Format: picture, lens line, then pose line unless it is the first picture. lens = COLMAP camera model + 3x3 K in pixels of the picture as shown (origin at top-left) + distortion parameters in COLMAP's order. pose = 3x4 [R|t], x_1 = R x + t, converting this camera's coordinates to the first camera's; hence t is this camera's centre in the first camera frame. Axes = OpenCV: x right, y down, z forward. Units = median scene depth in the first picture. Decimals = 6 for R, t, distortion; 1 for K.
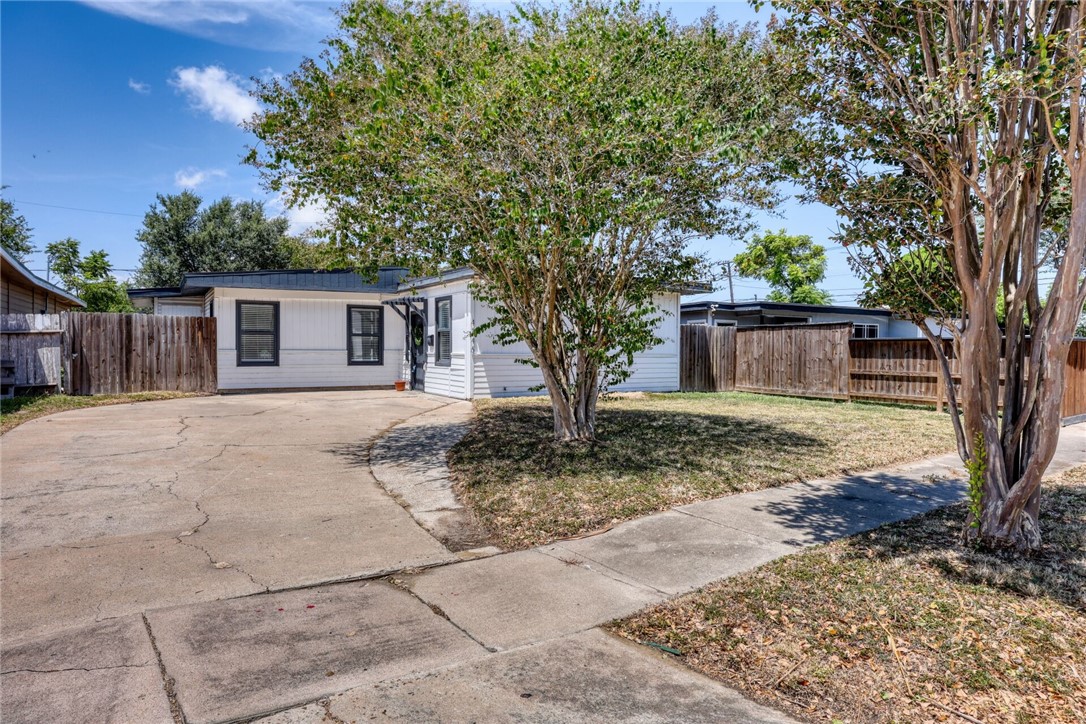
lens RADIAL K [[643.3, 0, 547.8], [0, 643.3, 363.7], [0, 0, 1]] dist [0.003409, -0.000049]
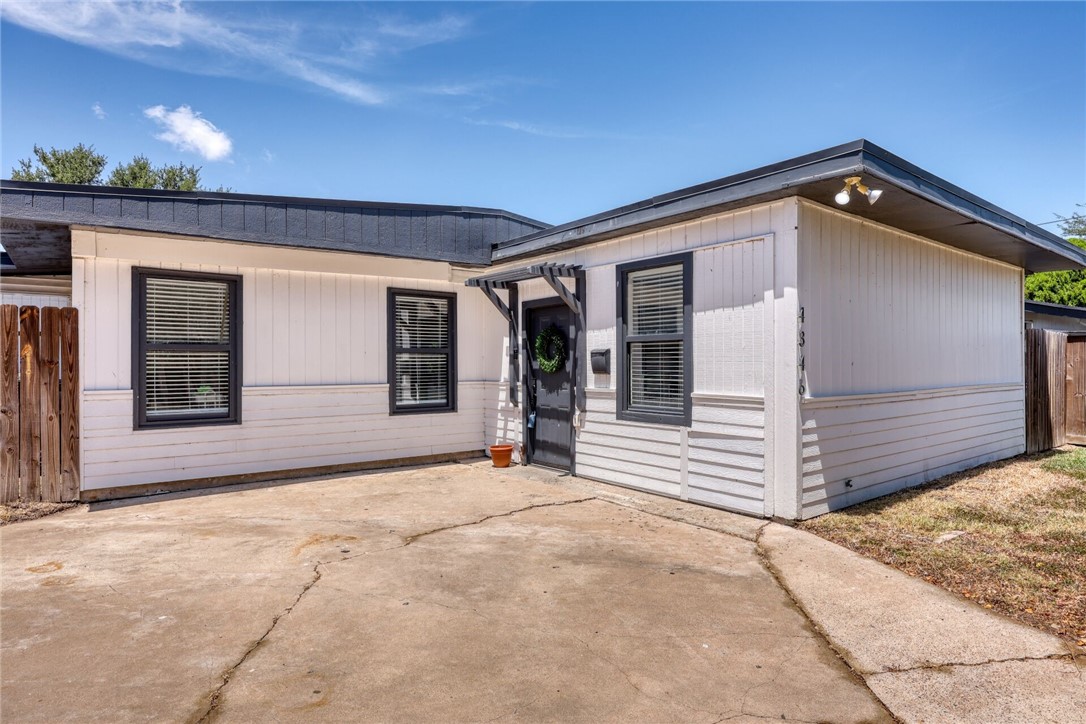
lens RADIAL K [[598.7, 0, 543.0], [0, 598.7, 362.0], [0, 0, 1]] dist [0.000203, -0.000015]
pose [[0.993990, -0.008968, 0.109105, -0.268725], [0.011809, 0.999607, -0.025418, -0.026112], [-0.108835, 0.026553, 0.993705, 0.598090]]
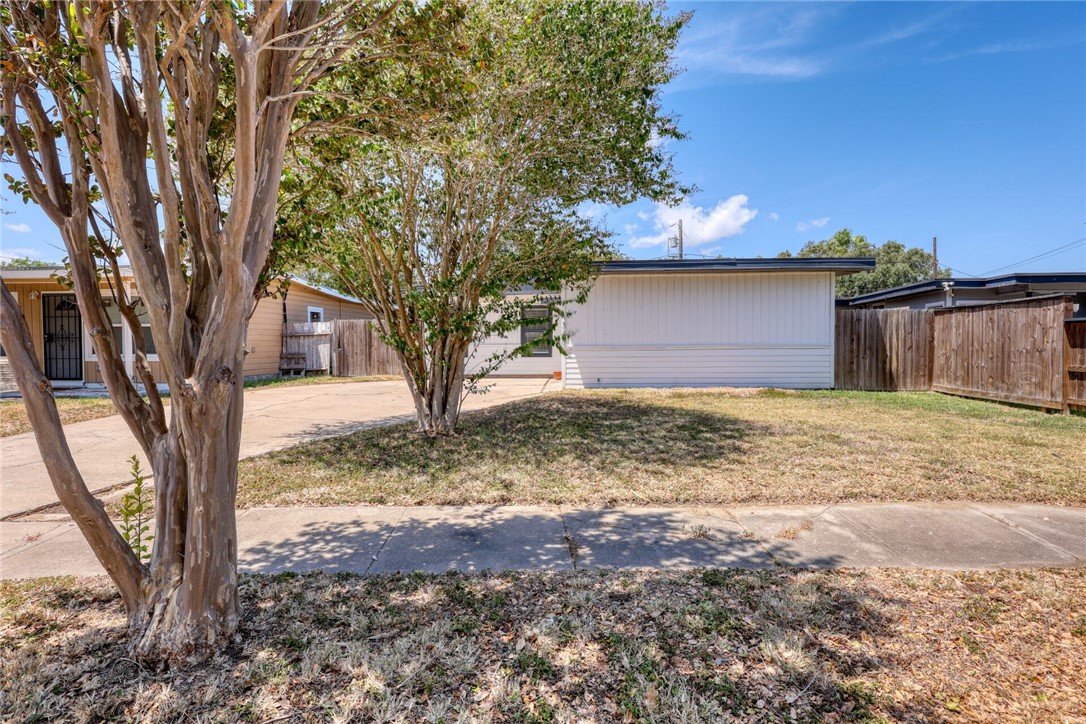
lens RADIAL K [[563.9, 0, 540.5], [0, 563.9, 360.3], [0, 0, 1]] dist [-0.000027, -0.000300]
pose [[0.815813, 0.006568, -0.578278, 0.348039], [-0.001194, 0.999952, 0.009673, -0.001027], [0.578314, -0.007201, 0.815782, 0.192358]]
